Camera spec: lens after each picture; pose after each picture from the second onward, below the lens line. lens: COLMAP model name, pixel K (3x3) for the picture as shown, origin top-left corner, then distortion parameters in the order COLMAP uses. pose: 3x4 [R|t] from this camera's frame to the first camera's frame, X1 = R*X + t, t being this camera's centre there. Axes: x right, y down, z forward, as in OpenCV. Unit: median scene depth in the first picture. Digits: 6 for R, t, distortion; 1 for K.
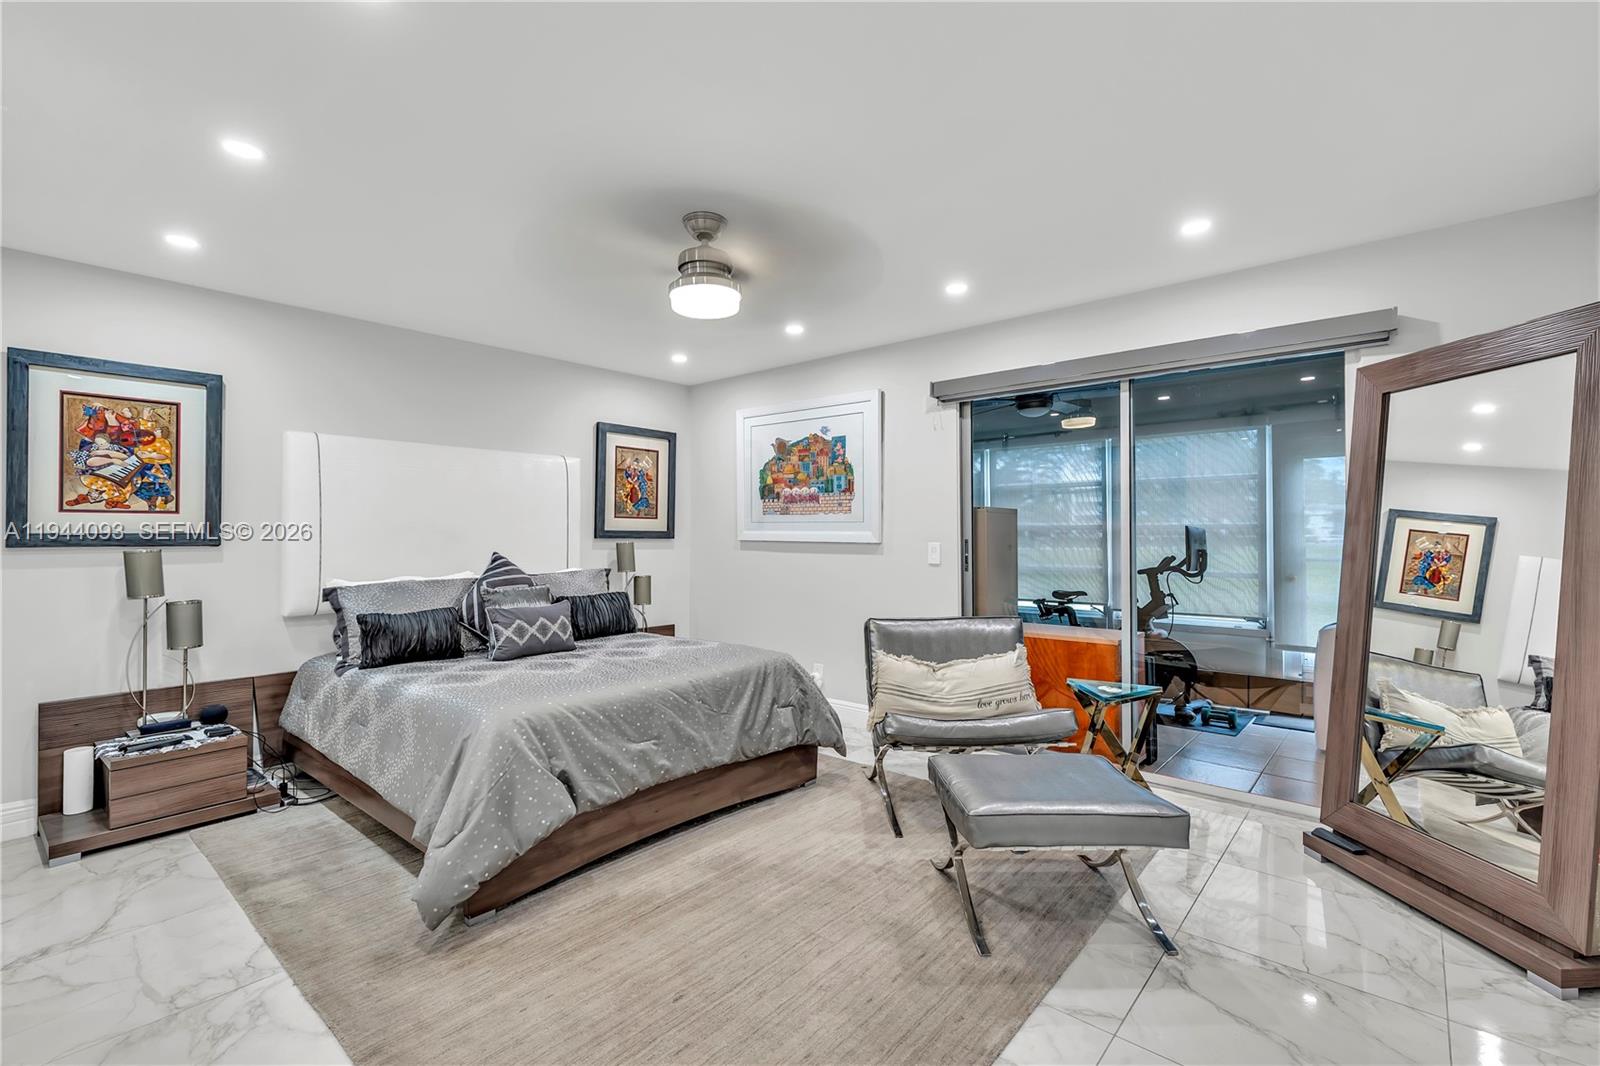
lens RADIAL K [[712.0, 0, 803.8], [0, 712.0, 534.7], [0, 0, 1]] dist [-0.004069, 0.000584]
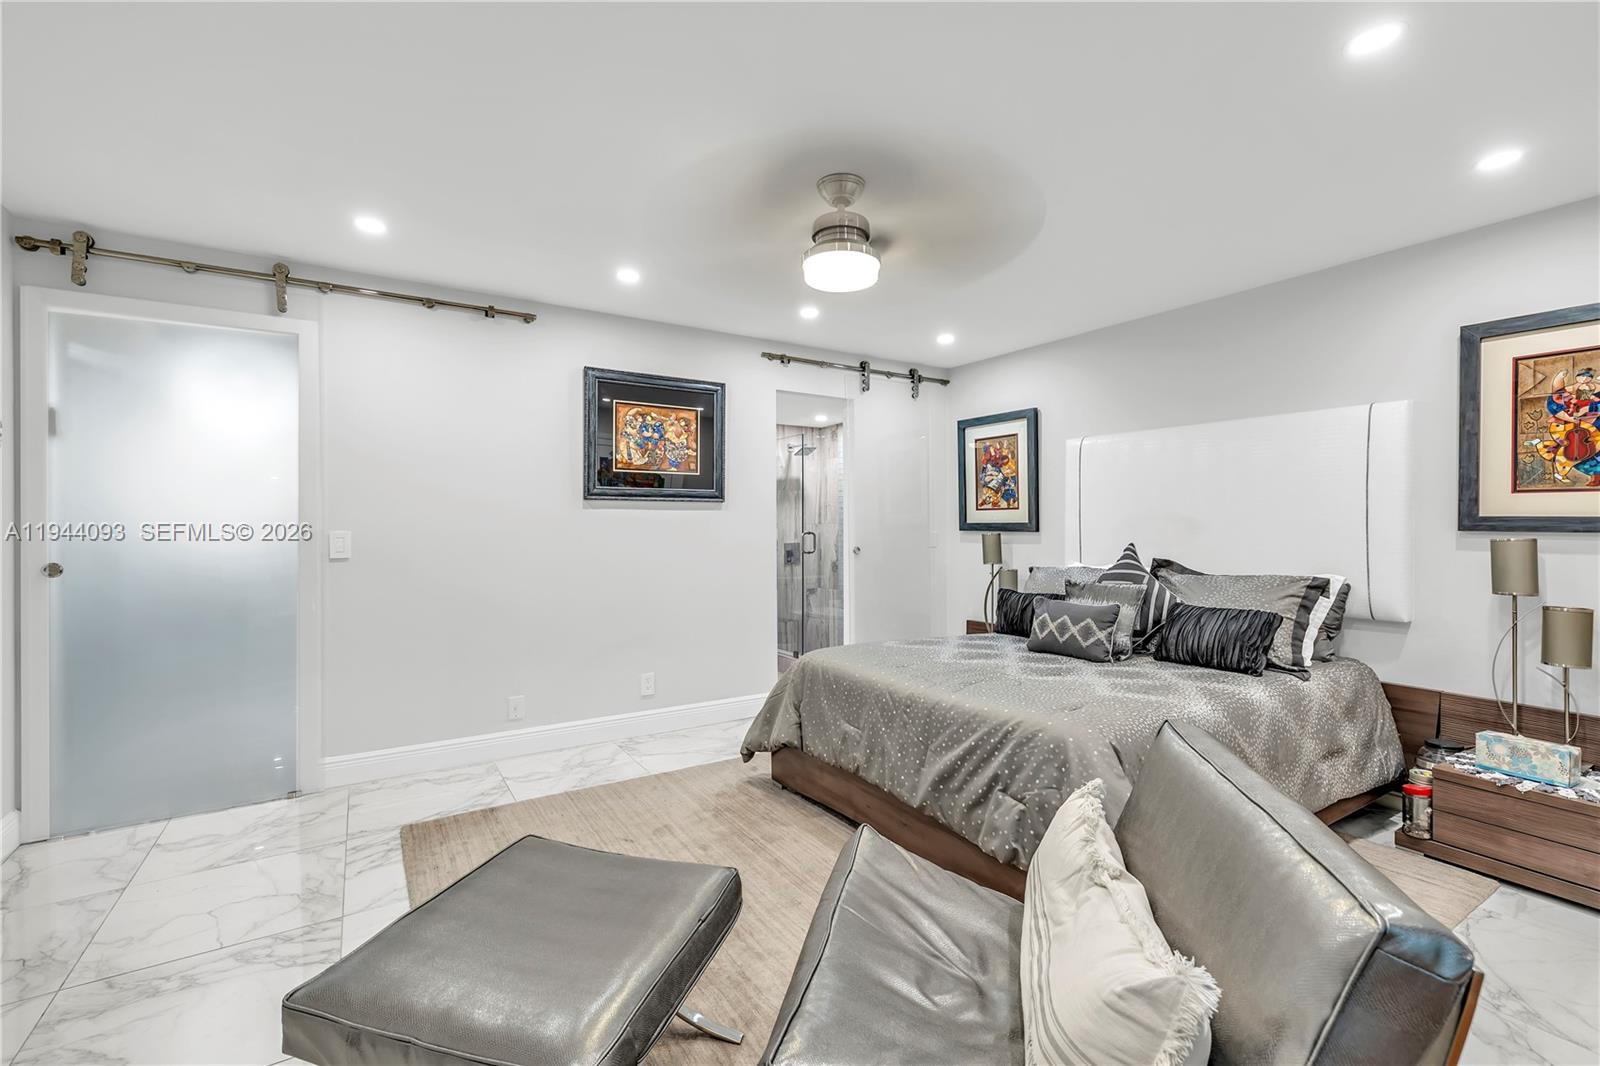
lens RADIAL K [[712.0, 0, 807.0], [0, 712.0, 523.5], [0, 0, 1]] dist [-0.004069, 0.000584]
pose [[-0.319395, -0.003305, -0.947616, 0.637174], [-0.004598, 0.999988, -0.001937, 0.003821], [0.947611, 0.003739, -0.319406, 1.058249]]
